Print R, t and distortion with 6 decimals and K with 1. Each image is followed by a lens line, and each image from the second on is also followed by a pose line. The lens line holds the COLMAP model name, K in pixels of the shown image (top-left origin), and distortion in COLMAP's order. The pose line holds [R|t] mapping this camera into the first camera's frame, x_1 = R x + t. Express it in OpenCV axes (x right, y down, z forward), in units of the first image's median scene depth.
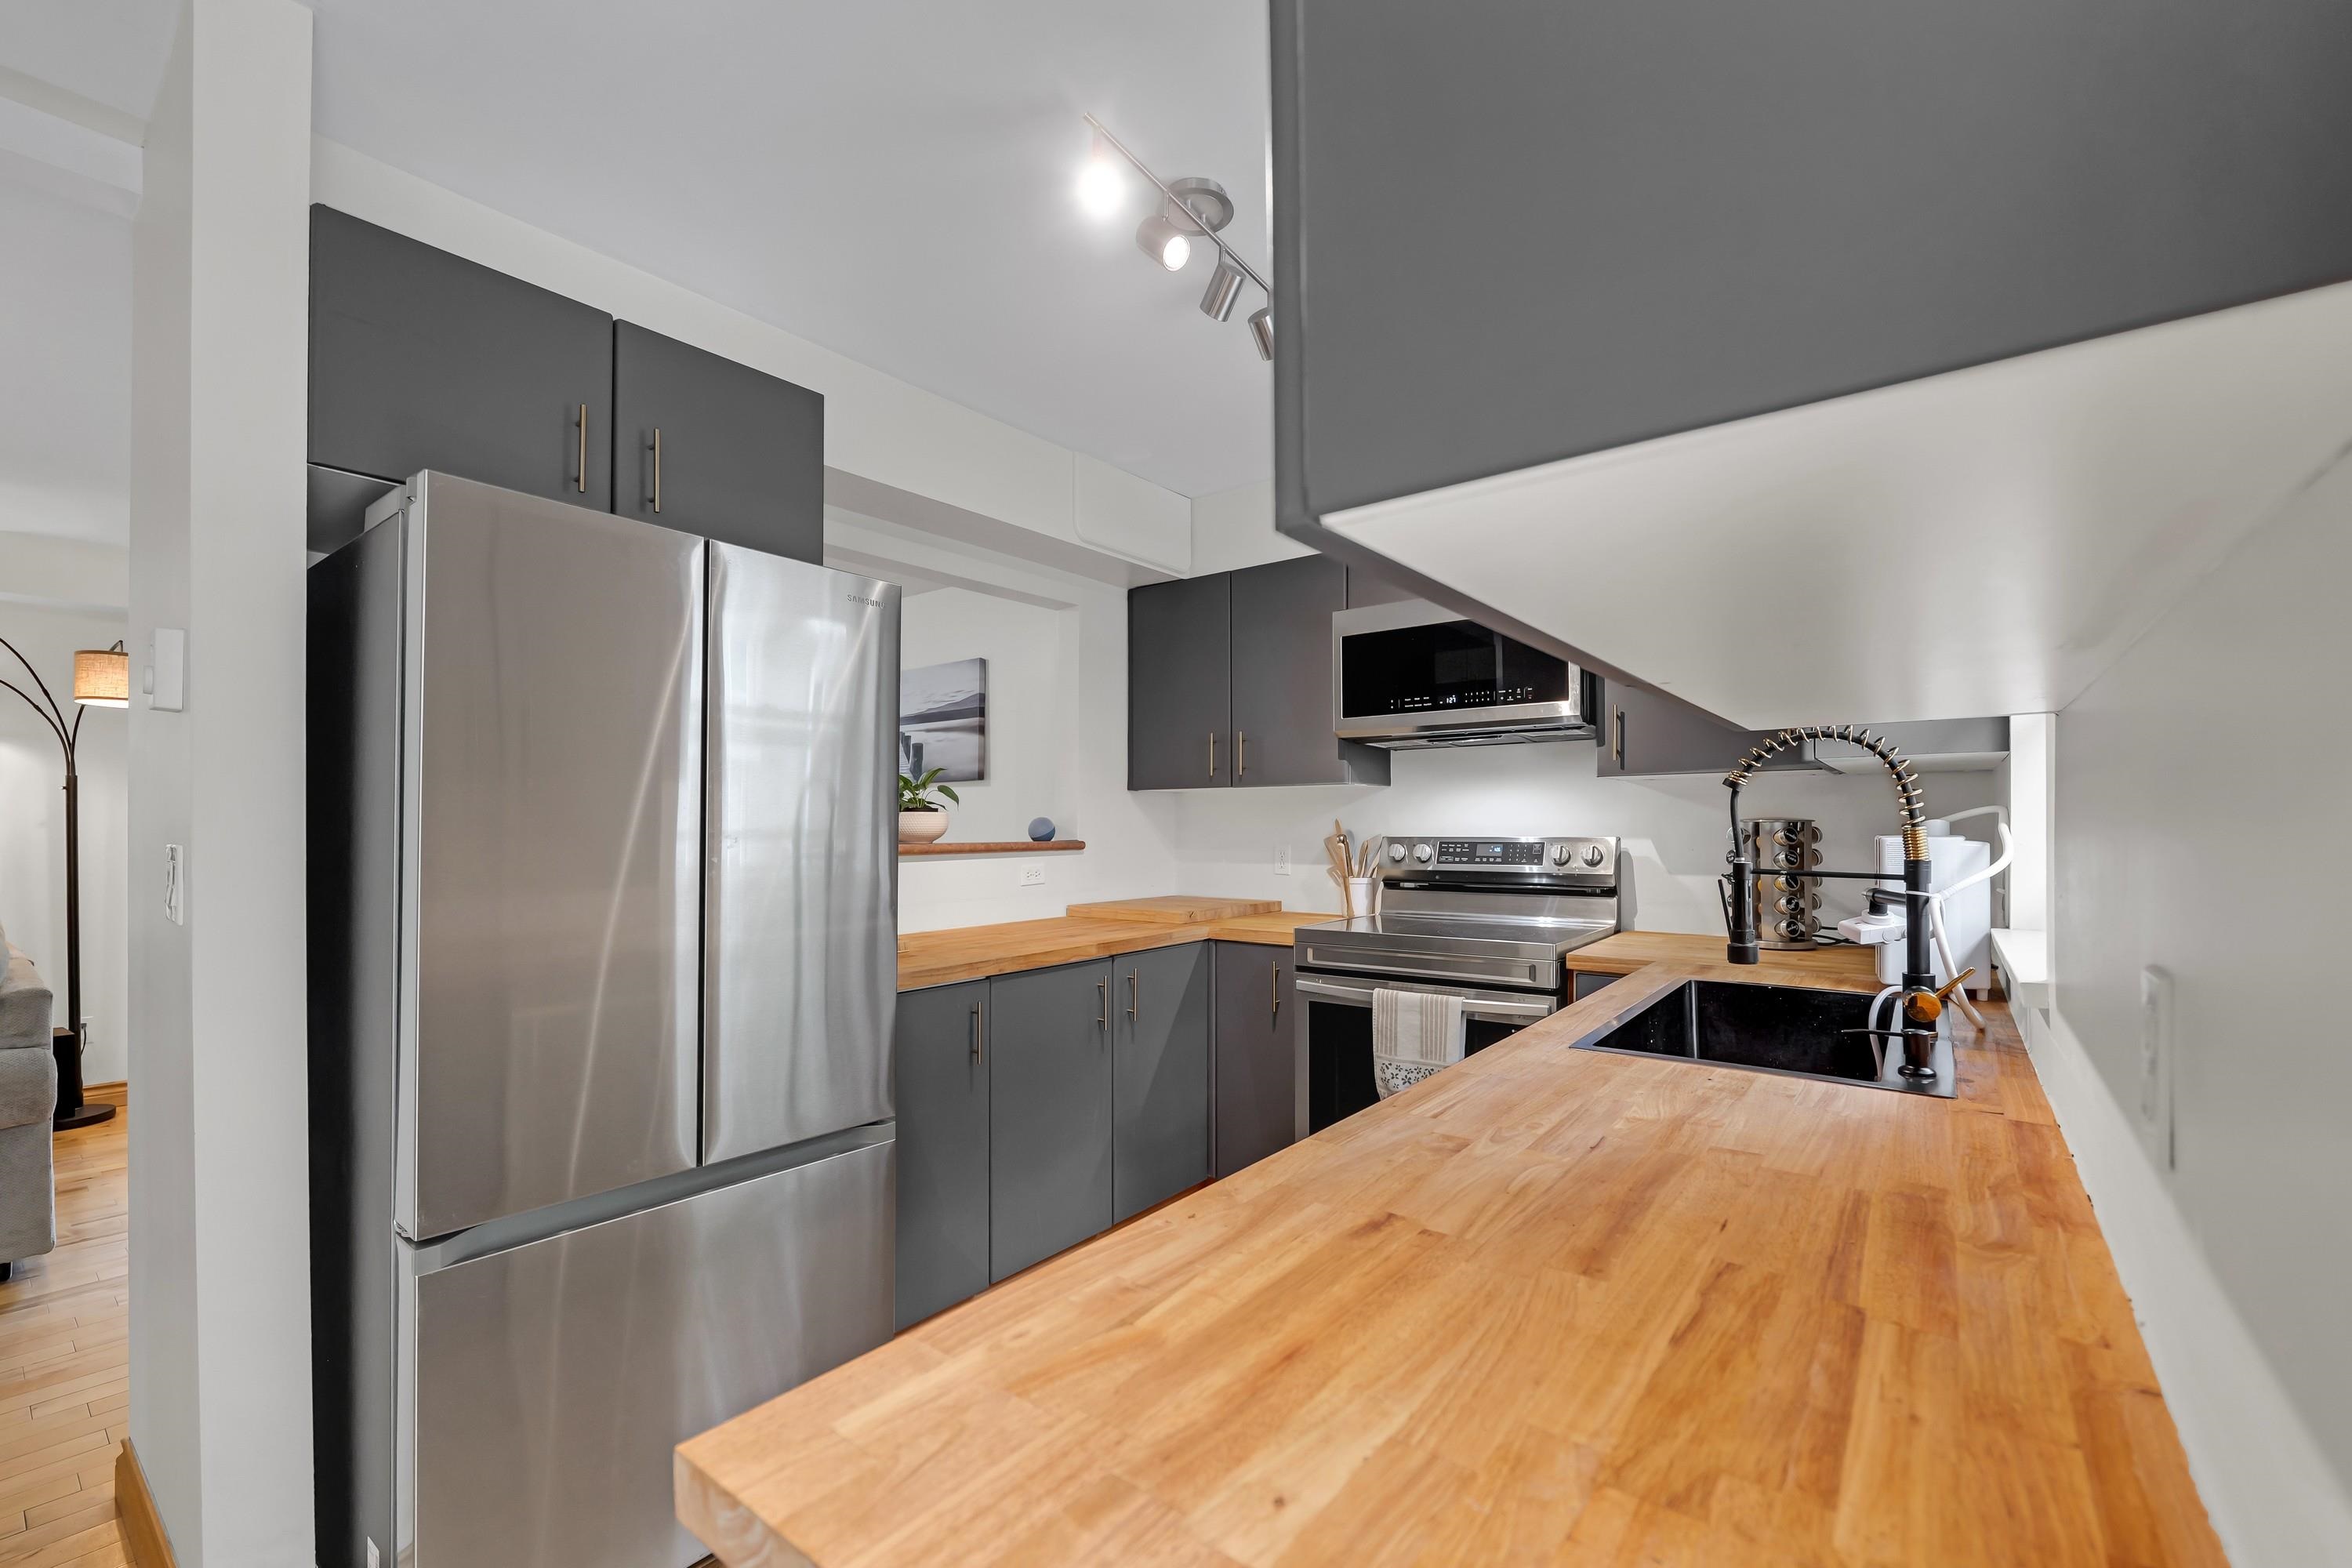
lens RADIAL K [[979.3, 0, 1183.3], [0, 979.3, 820.7], [0, 0, 1]] dist [-0.003793, 0.000084]
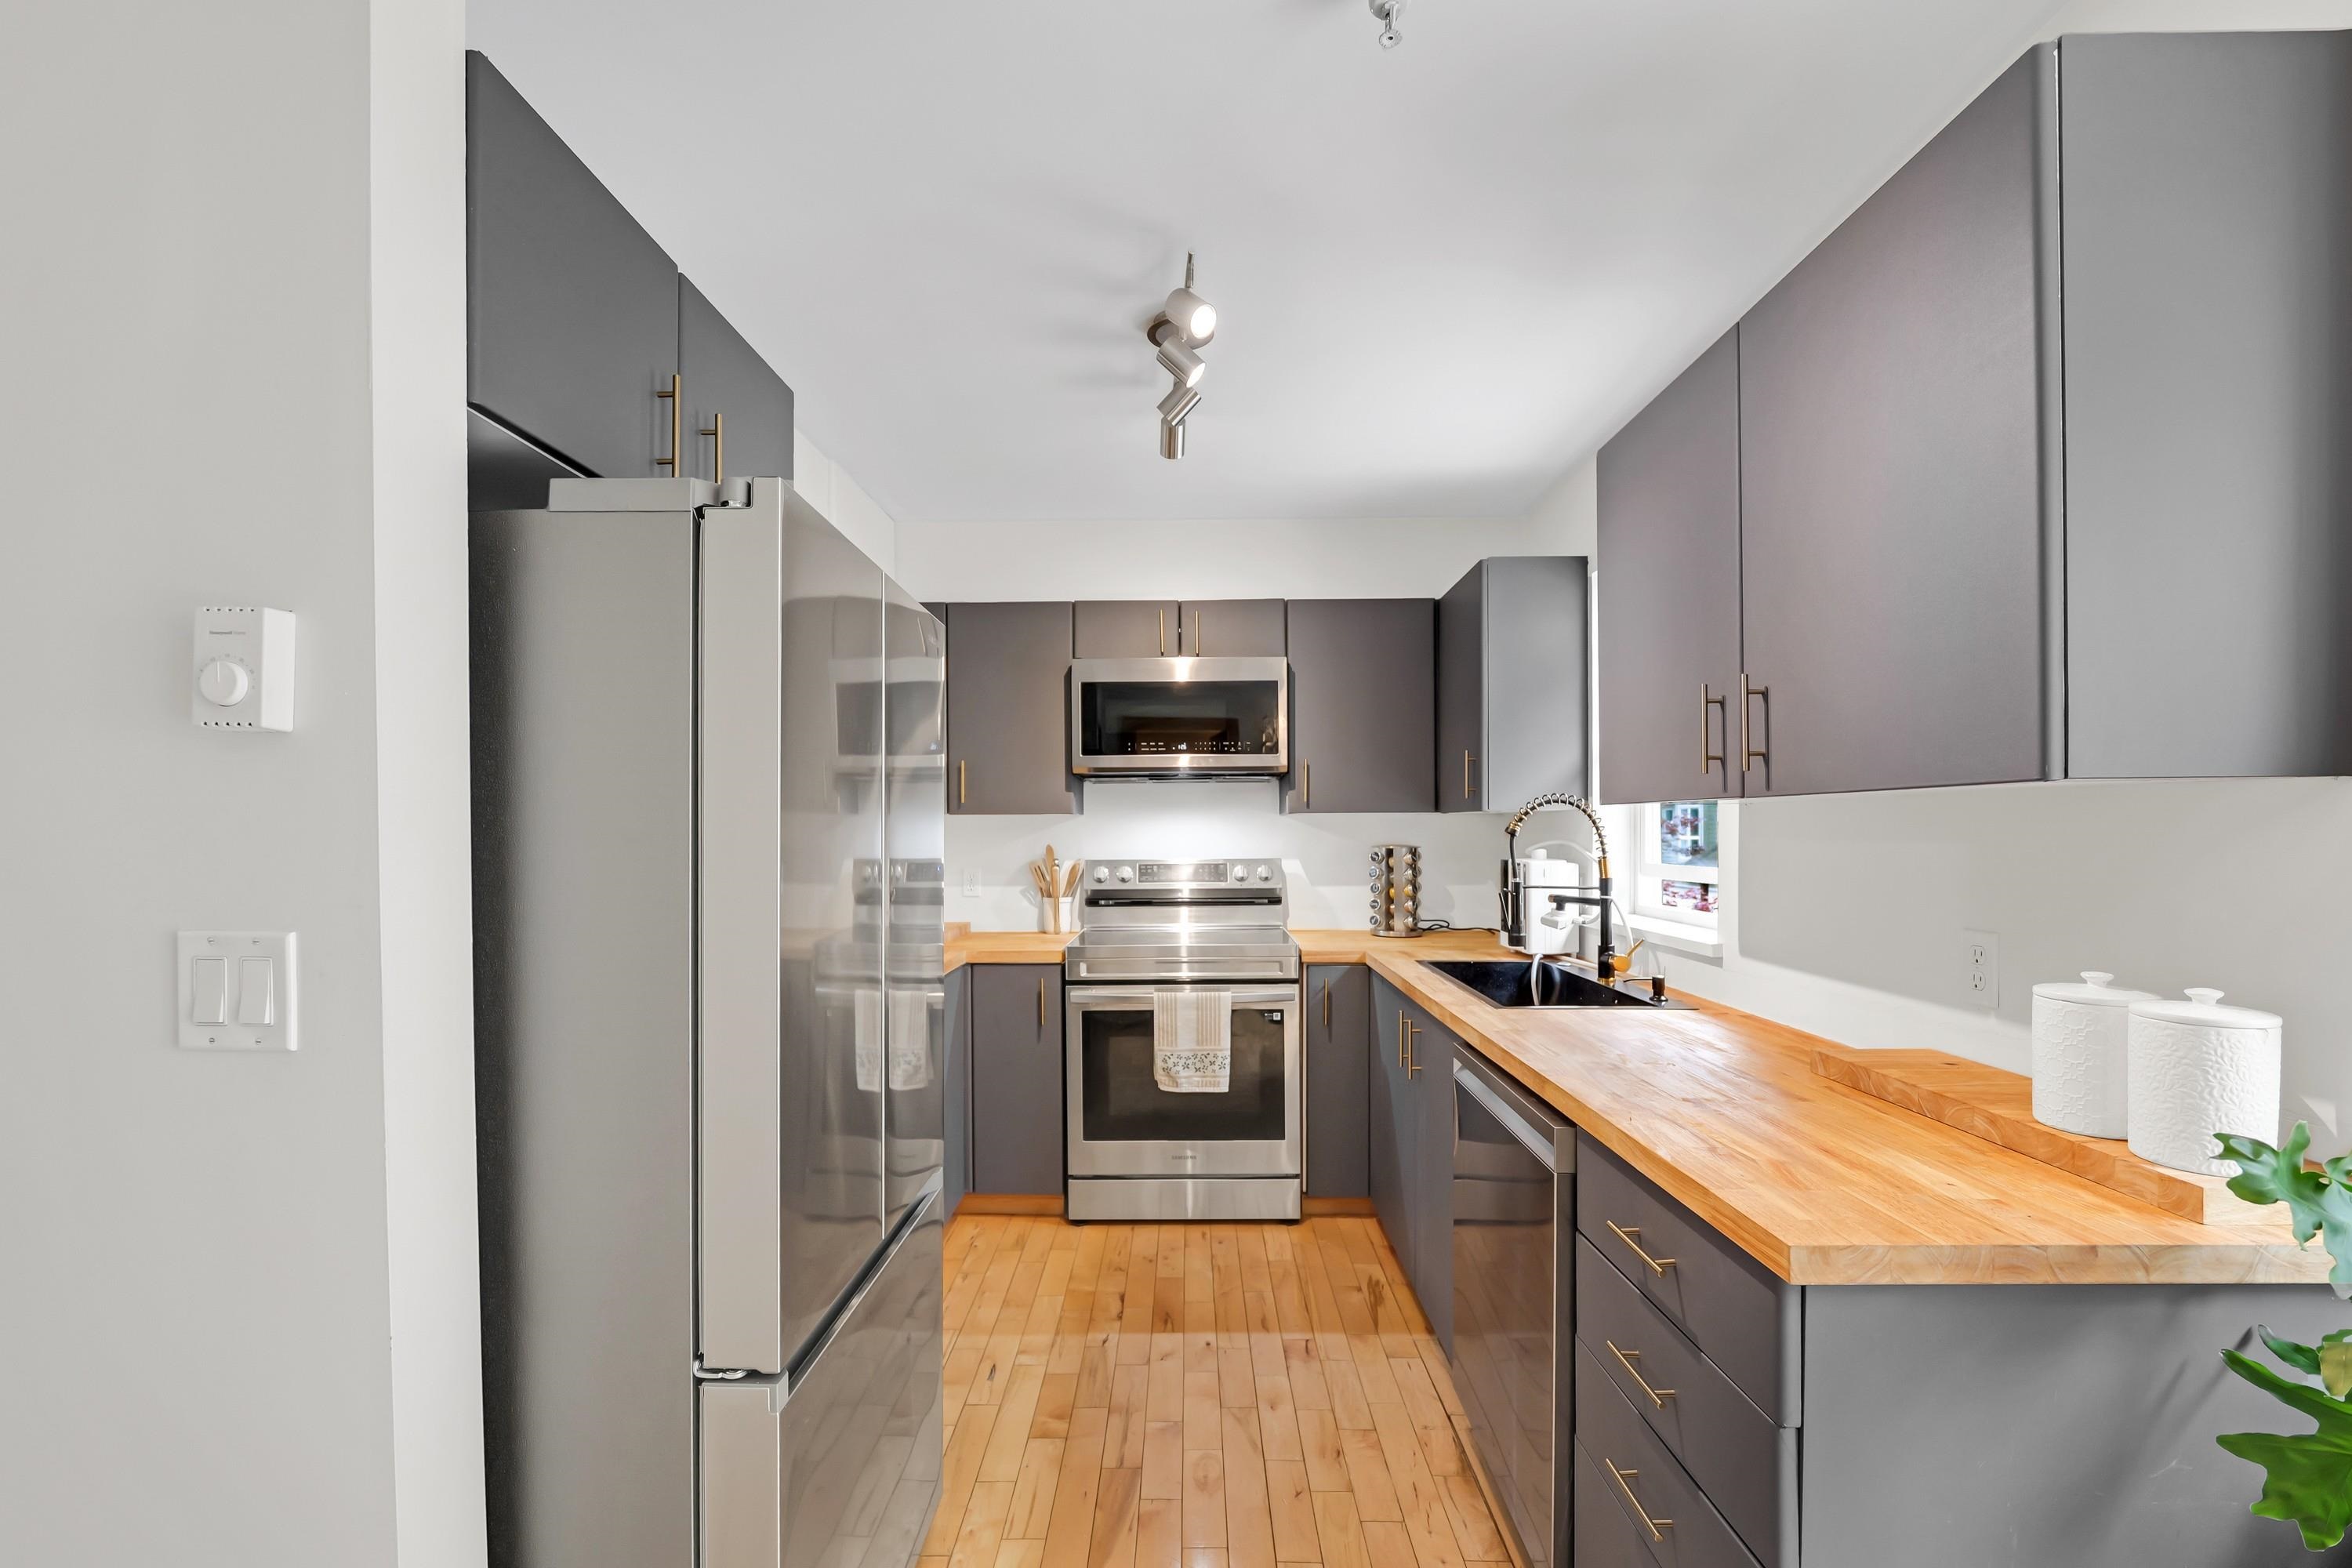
lens RADIAL K [[979.3, 0, 1179.7], [0, 979.3, 837.7], [0, 0, 1]] dist [-0.003793, 0.000084]
pose [[0.799020, -0.004523, 0.601287, -0.454160], [-0.001095, 0.999959, 0.008977, -0.023138], [-0.601303, -0.007831, 0.798983, 0.043500]]
